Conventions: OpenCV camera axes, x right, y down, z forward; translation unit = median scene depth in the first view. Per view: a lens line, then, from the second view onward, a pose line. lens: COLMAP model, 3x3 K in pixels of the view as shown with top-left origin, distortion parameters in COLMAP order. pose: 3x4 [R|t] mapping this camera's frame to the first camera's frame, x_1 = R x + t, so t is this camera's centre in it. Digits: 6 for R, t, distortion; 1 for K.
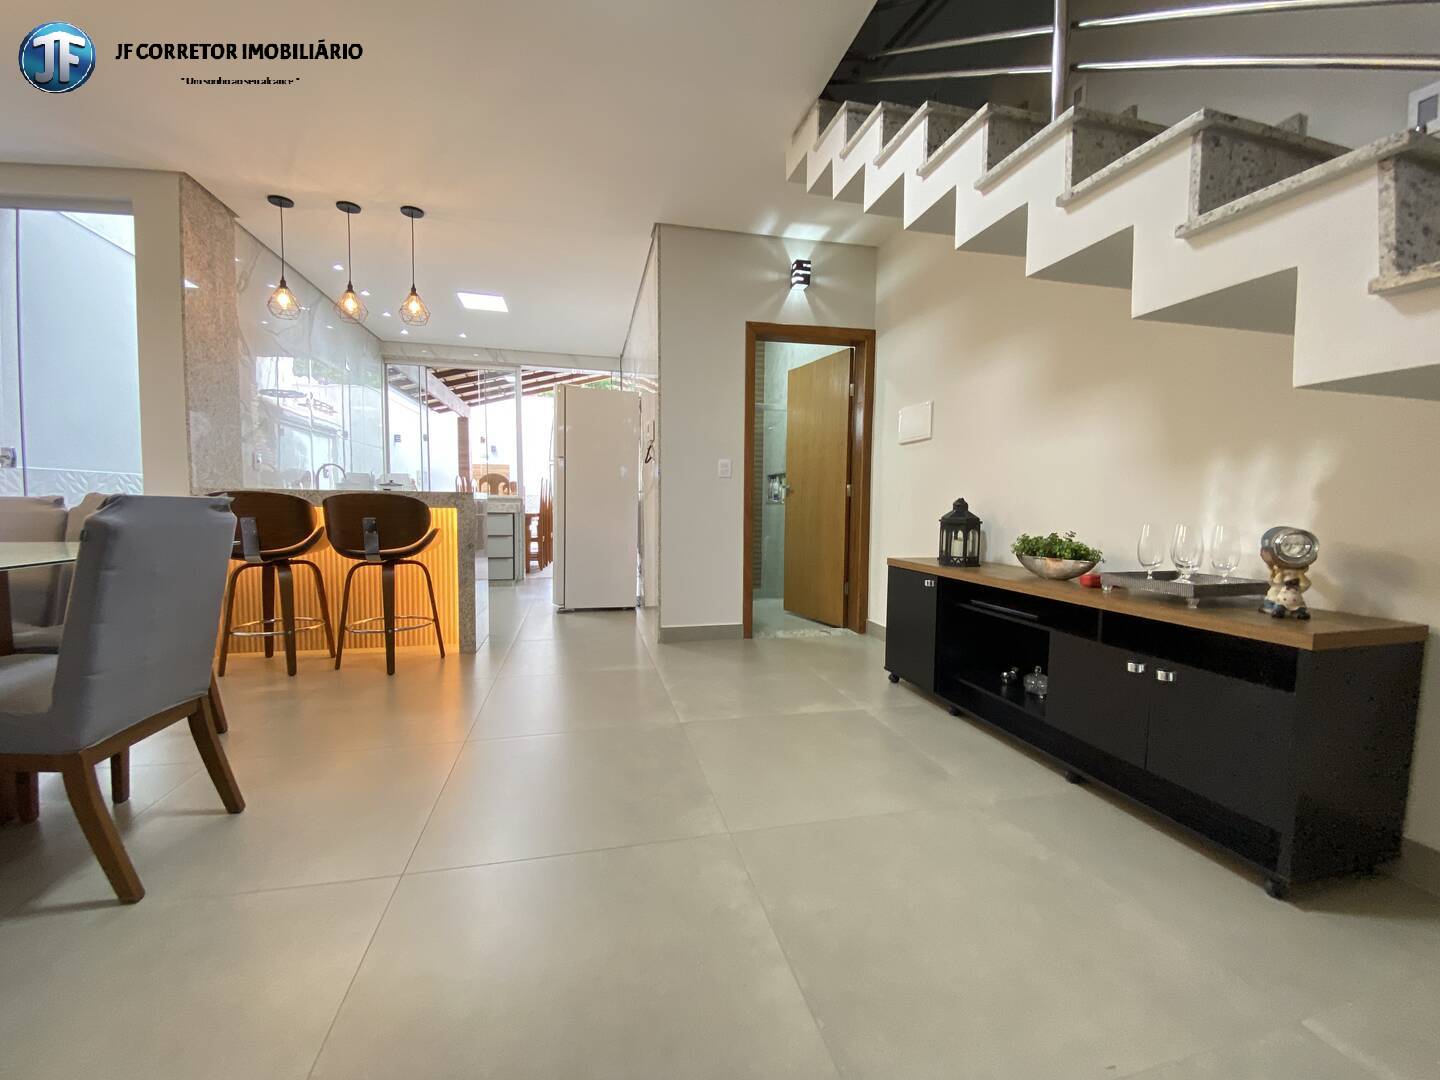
lens RADIAL K [[576.9, 0, 720.0], [0, 576.9, 540.0], [0, 0, 1]] dist [0.019820, -0.017329]
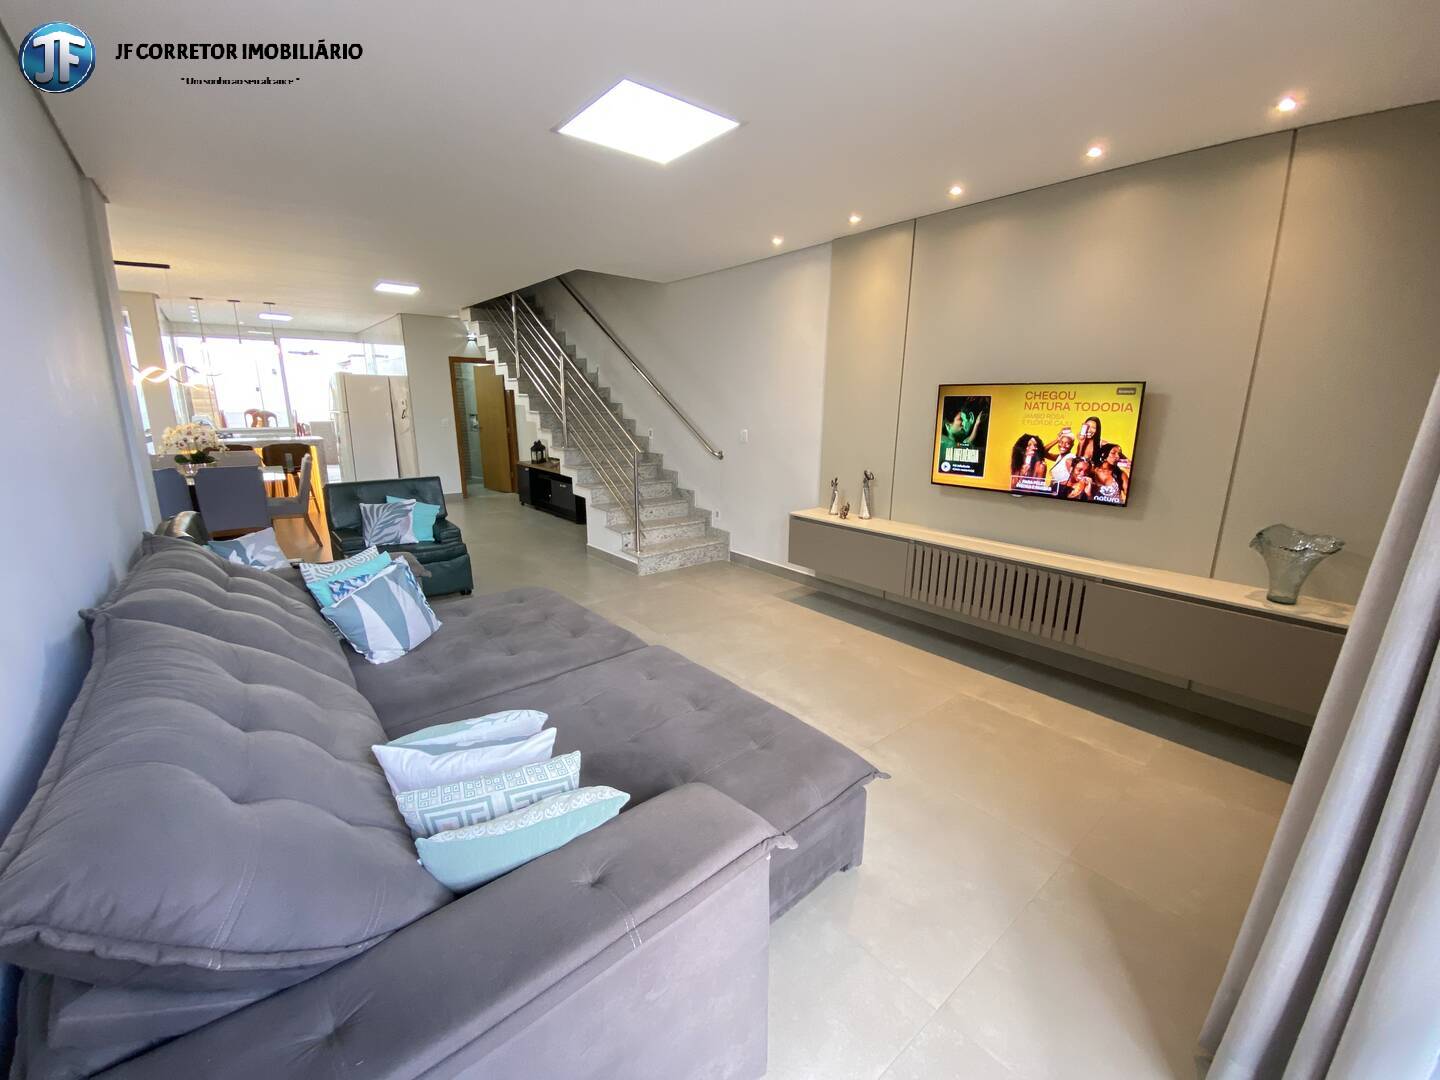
lens RADIAL K [[583.5, 0, 690.3], [0, 583.5, 541.4], [0, 0, 1]] dist [0.000087, -0.000006]
pose [[0.912744, -0.106124, 0.394508, -0.068665], [0.033523, 0.981870, 0.186567, -0.066657], [-0.407155, -0.157063, 0.899753, -1.499572]]
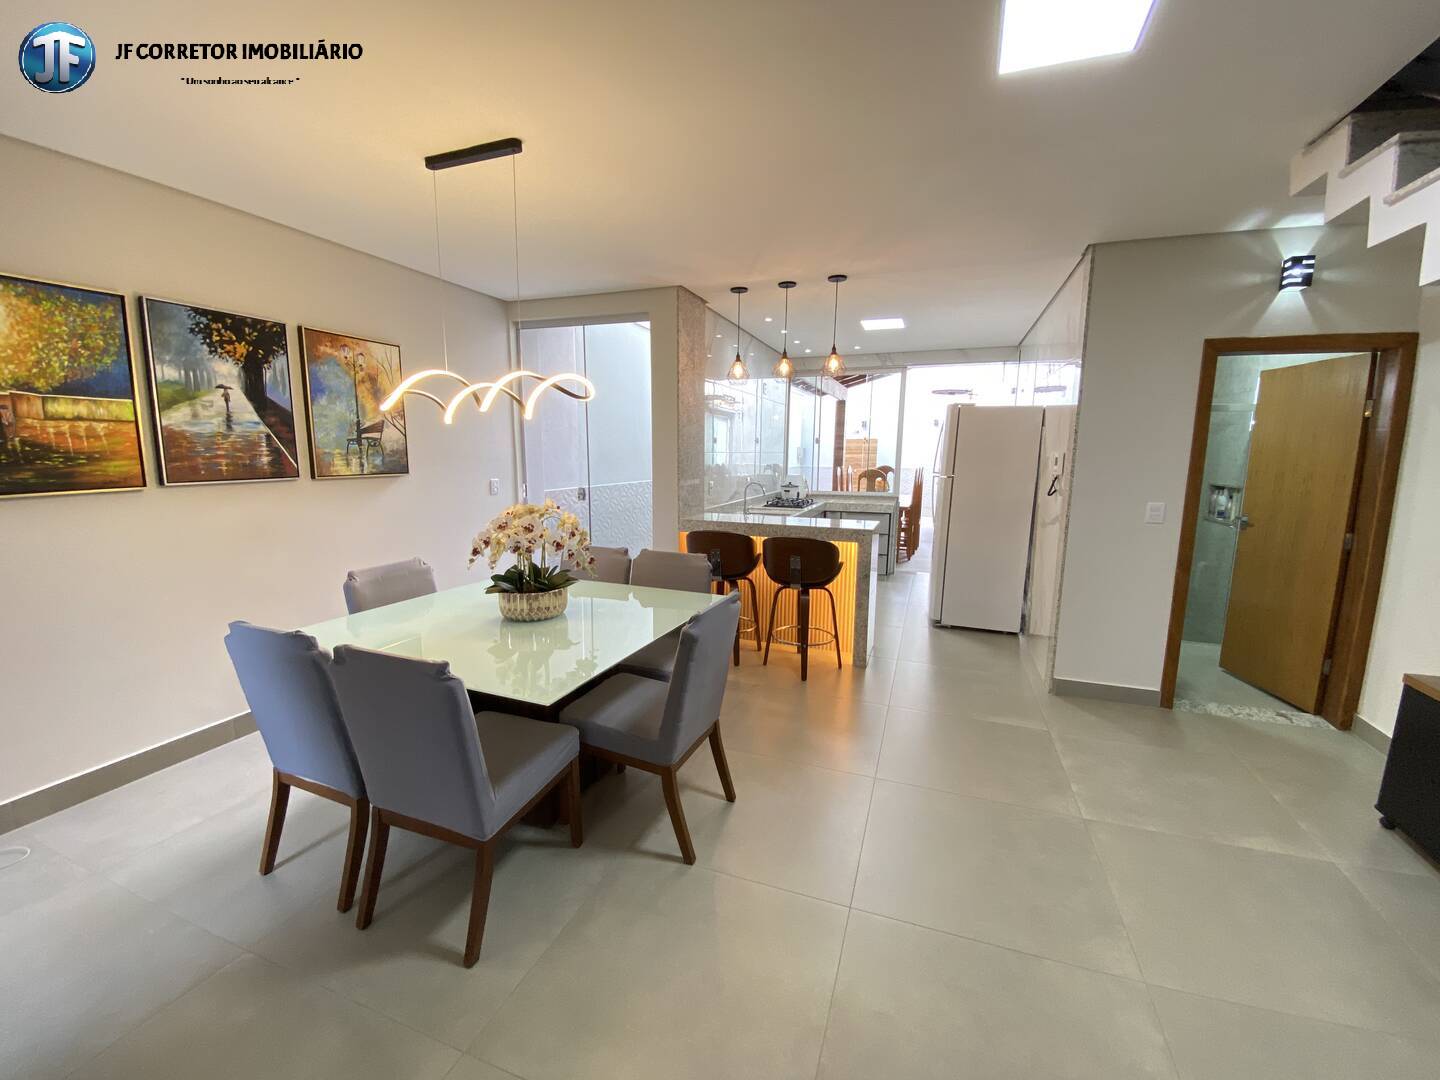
lens RADIAL K [[588.5, 0, 720.0], [0, 588.5, 540.0], [0, 0, 1]] dist [0.019102, -0.022658]
pose [[0.832104, 0.081593, -0.548585, -0.047005], [-0.035249, 0.994900, 0.094508, -0.150157], [0.553498, -0.059303, 0.830736, -0.097788]]
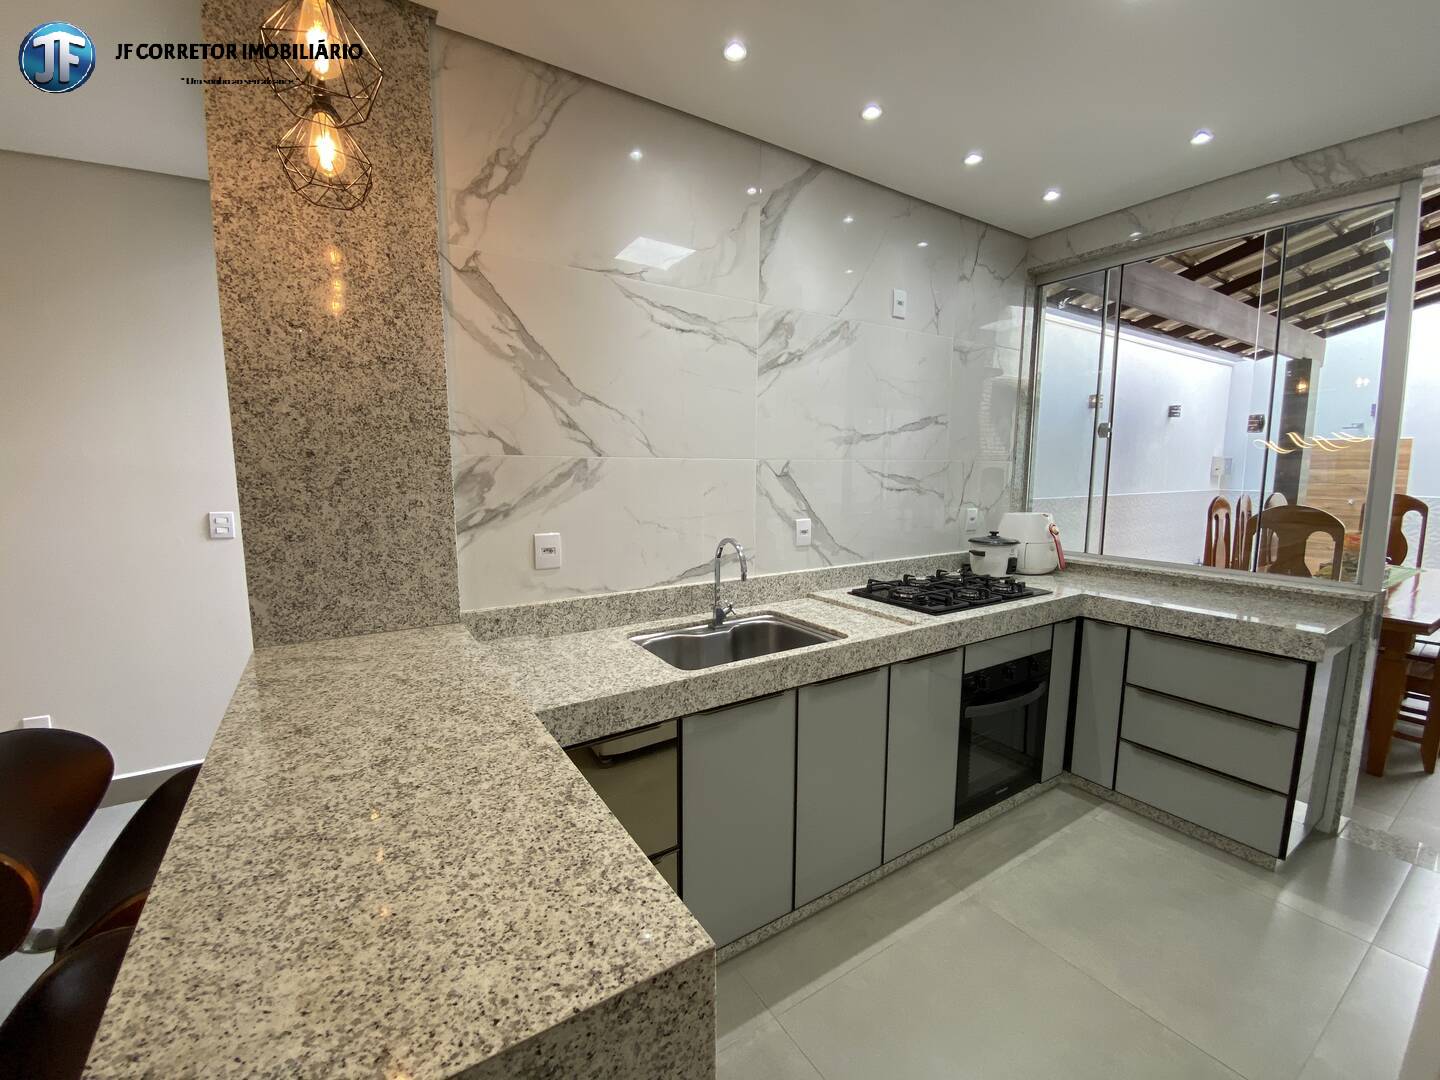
lens RADIAL K [[588.5, 0, 720.0], [0, 588.5, 540.0], [0, 0, 1]] dist [0.019102, -0.022658]
pose [[0.319861, 0.112215, -0.940796, -0.289011], [-0.060731, 0.993348, 0.097836, -0.209430], [0.945516, 0.025842, 0.324548, 0.991601]]
